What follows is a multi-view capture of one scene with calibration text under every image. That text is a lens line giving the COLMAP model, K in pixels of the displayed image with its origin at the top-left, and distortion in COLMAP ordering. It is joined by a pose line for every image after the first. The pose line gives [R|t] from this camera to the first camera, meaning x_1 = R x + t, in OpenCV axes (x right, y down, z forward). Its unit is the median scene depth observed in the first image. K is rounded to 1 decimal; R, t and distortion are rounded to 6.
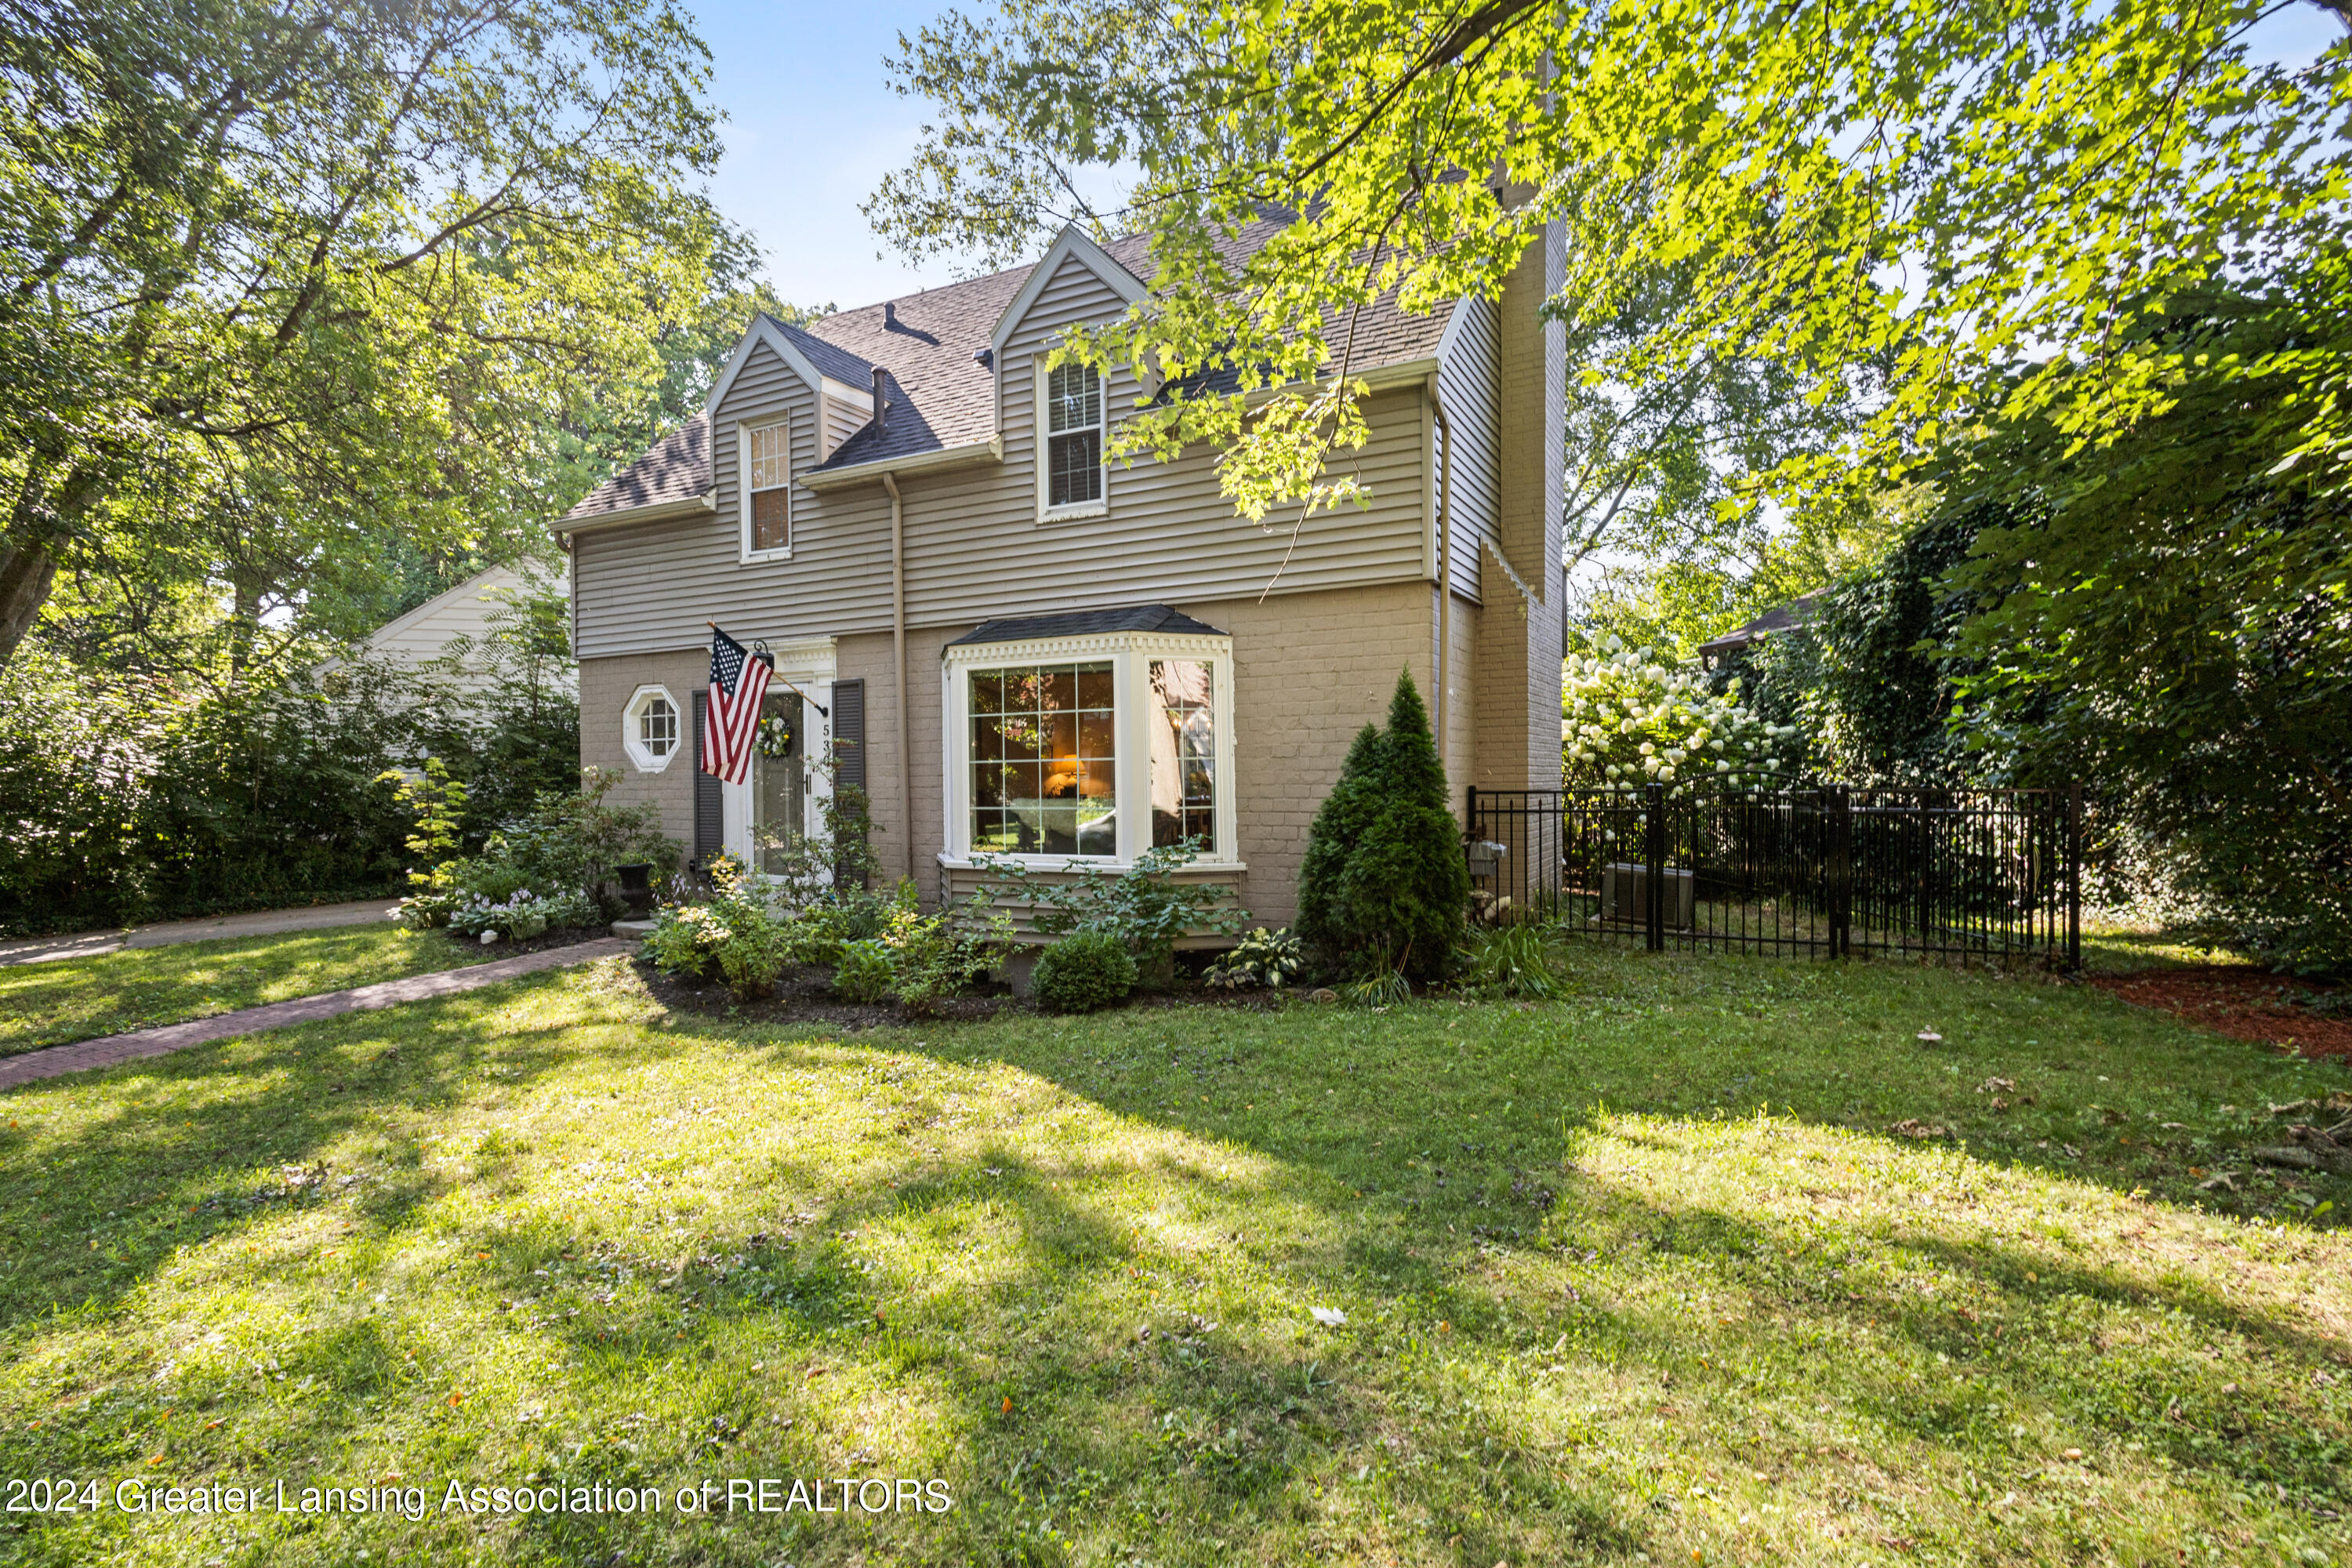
lens RADIAL K [[1103.3, 0, 1192.3], [0, 1103.3, 802.4], [0, 0, 1]] dist [0.010717, -0.003936]
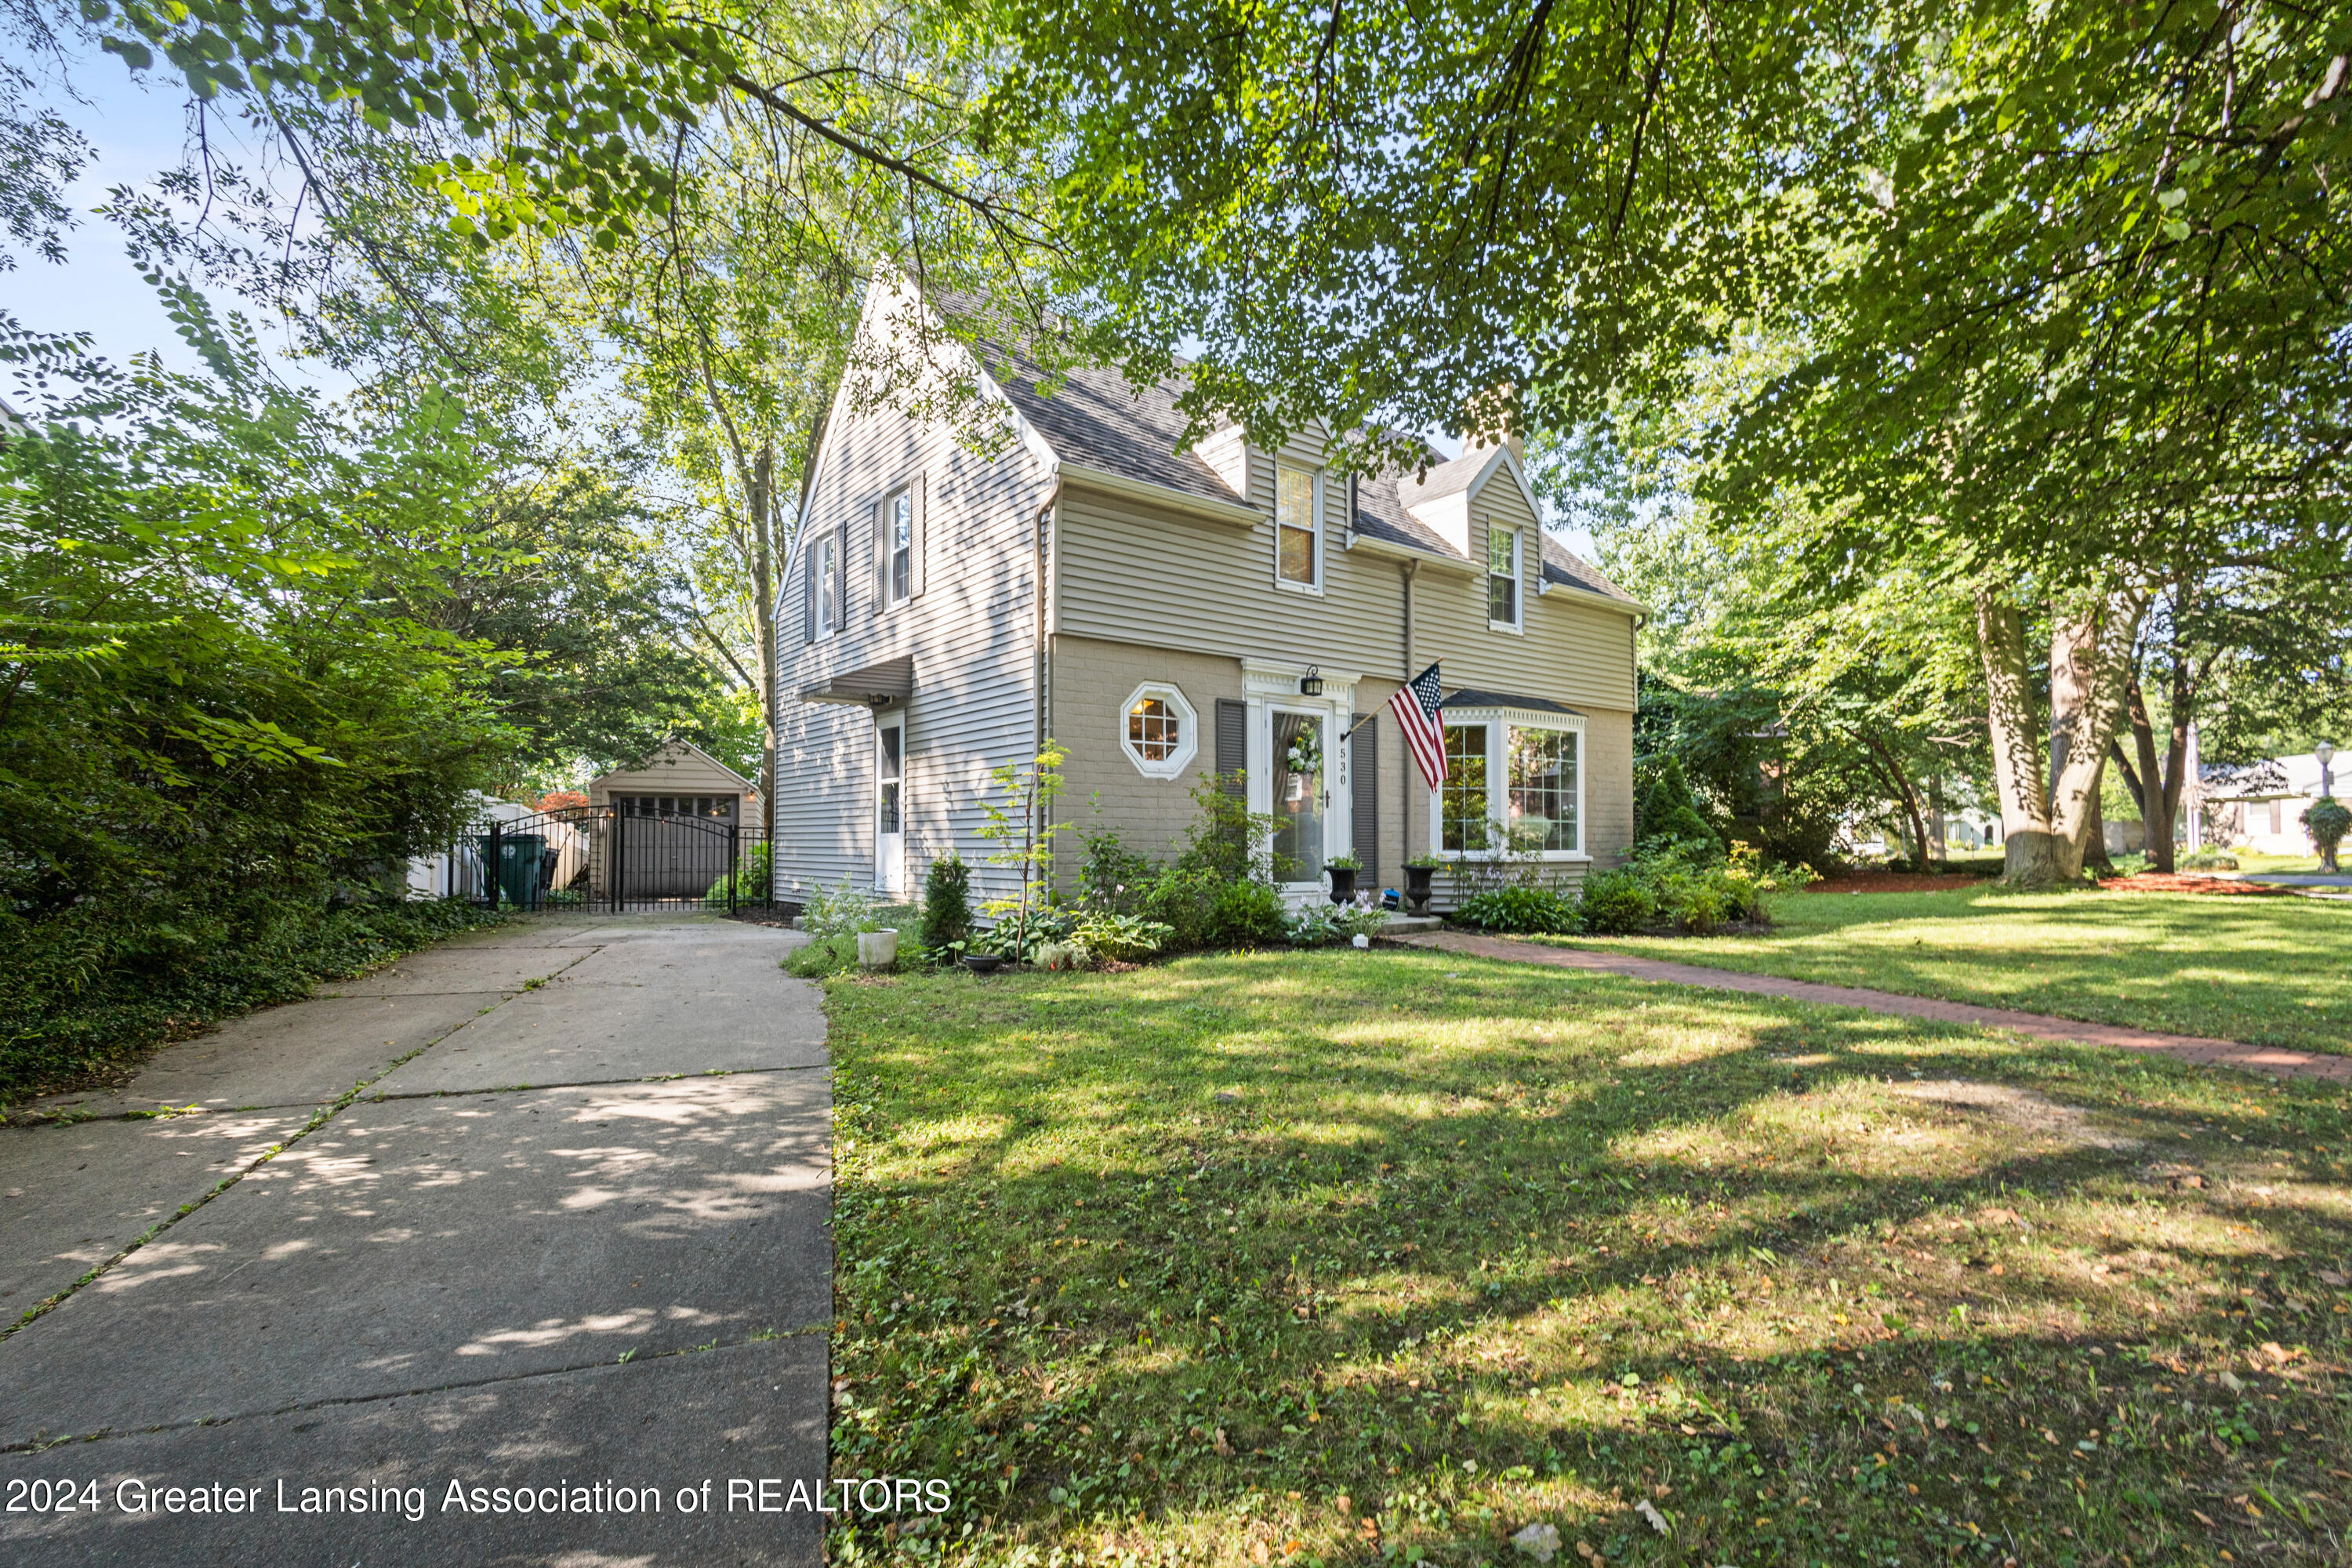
lens RADIAL K [[1103.3, 0, 1177.8], [0, 1103.3, 824.3], [0, 0, 1]] dist [0.010717, -0.003936]
pose [[0.416319, 0.015087, 0.909094, -1.470915], [0.004397, 0.999817, -0.018607, 0.030445], [-0.909208, 0.011743, 0.416176, 0.683246]]
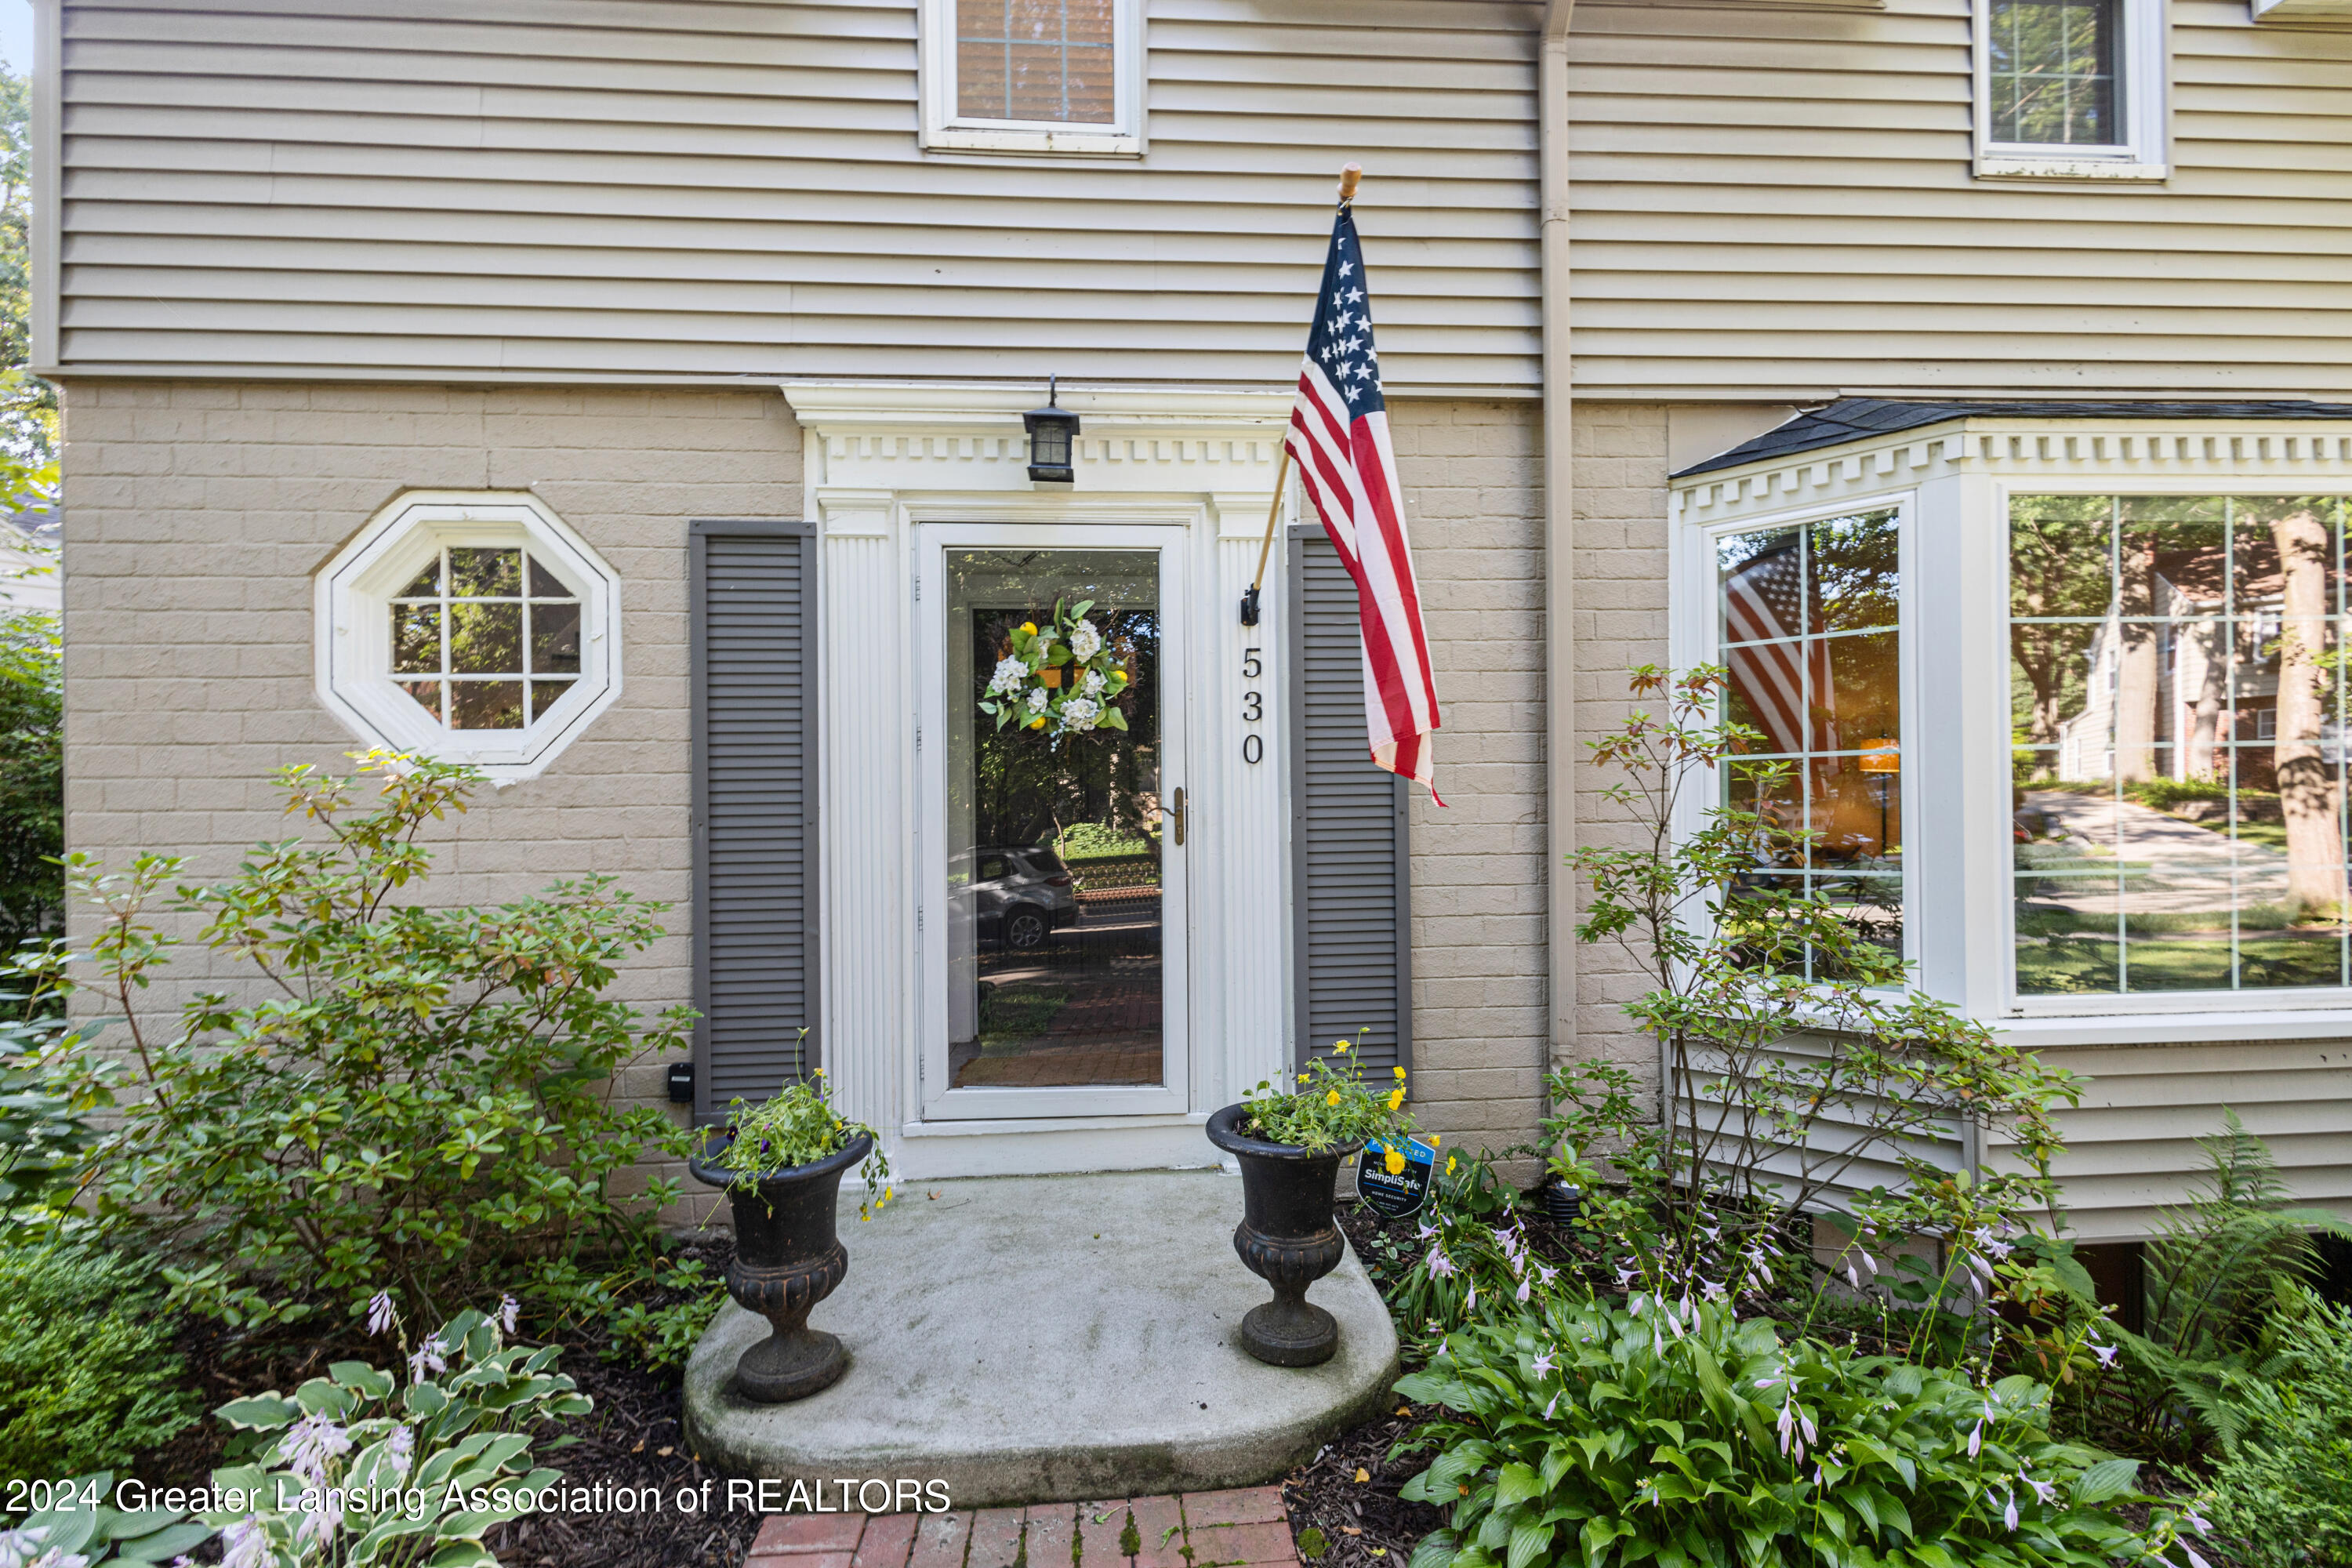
lens RADIAL K [[1103.3, 0, 1176.4], [0, 1103.3, 800.5], [0, 0, 1]] dist [0.010717, -0.003936]
pose [[0.853312, -0.006585, 0.521359, -0.542114], [0.018163, 0.999689, -0.017101, -0.015587], [-0.521084, 0.024062, 0.853166, 0.718953]]
